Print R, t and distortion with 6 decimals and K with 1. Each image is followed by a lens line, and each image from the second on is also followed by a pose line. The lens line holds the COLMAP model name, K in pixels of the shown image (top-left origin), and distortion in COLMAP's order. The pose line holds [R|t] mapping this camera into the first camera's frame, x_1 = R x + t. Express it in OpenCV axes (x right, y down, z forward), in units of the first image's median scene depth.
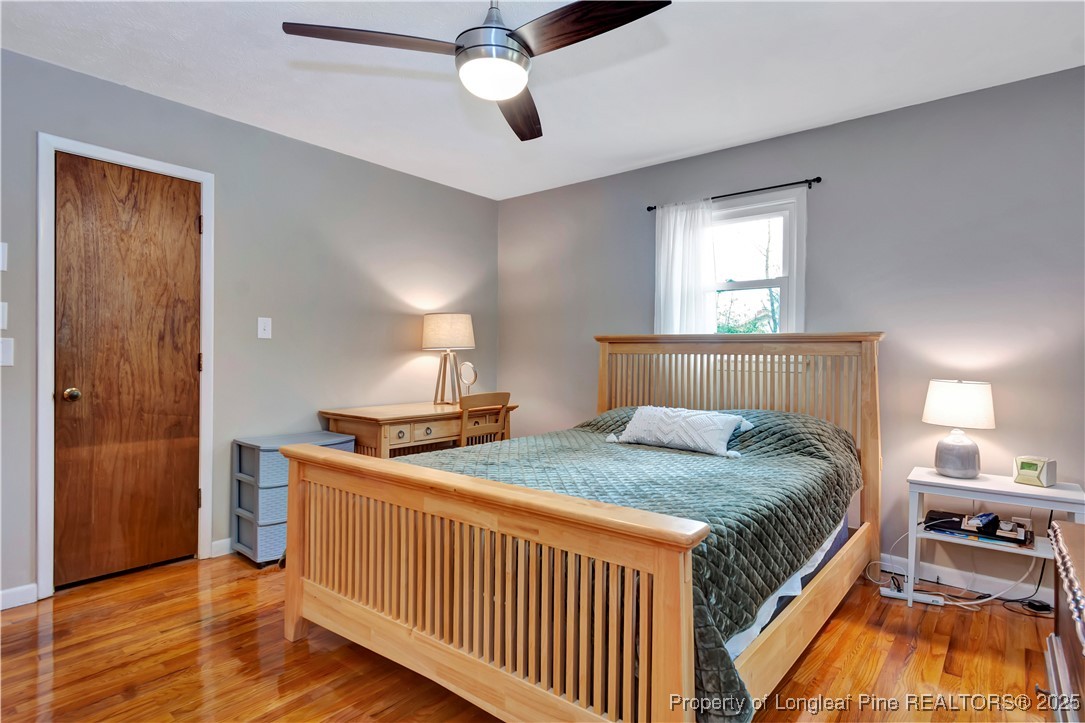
lens RADIAL K [[574.8, 0, 546.5], [0, 574.8, 362.8], [0, 0, 1]] dist [0.013282, -0.007569]
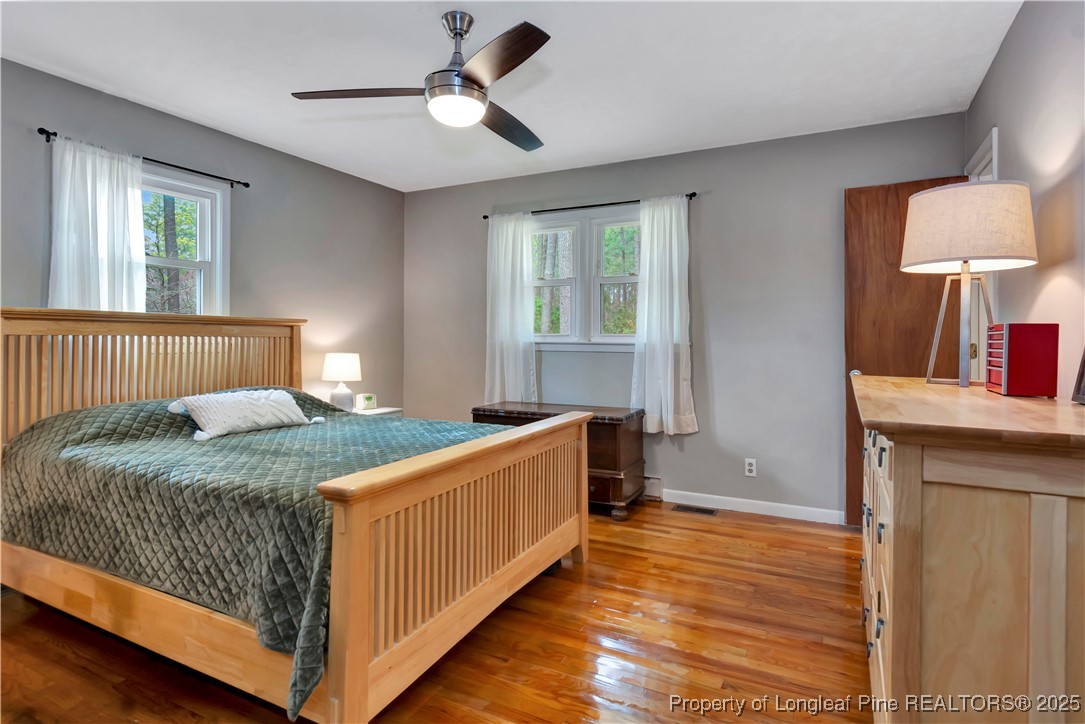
lens RADIAL K [[574.8, 0, 545.0], [0, 574.8, 358.0], [0, 0, 1]] dist [0.013282, -0.007569]
pose [[-0.209908, -0.040963, 0.976863, -0.879904], [0.008737, 0.999003, 0.043769, -0.017600], [-0.977682, 0.017722, -0.209341, 0.727812]]
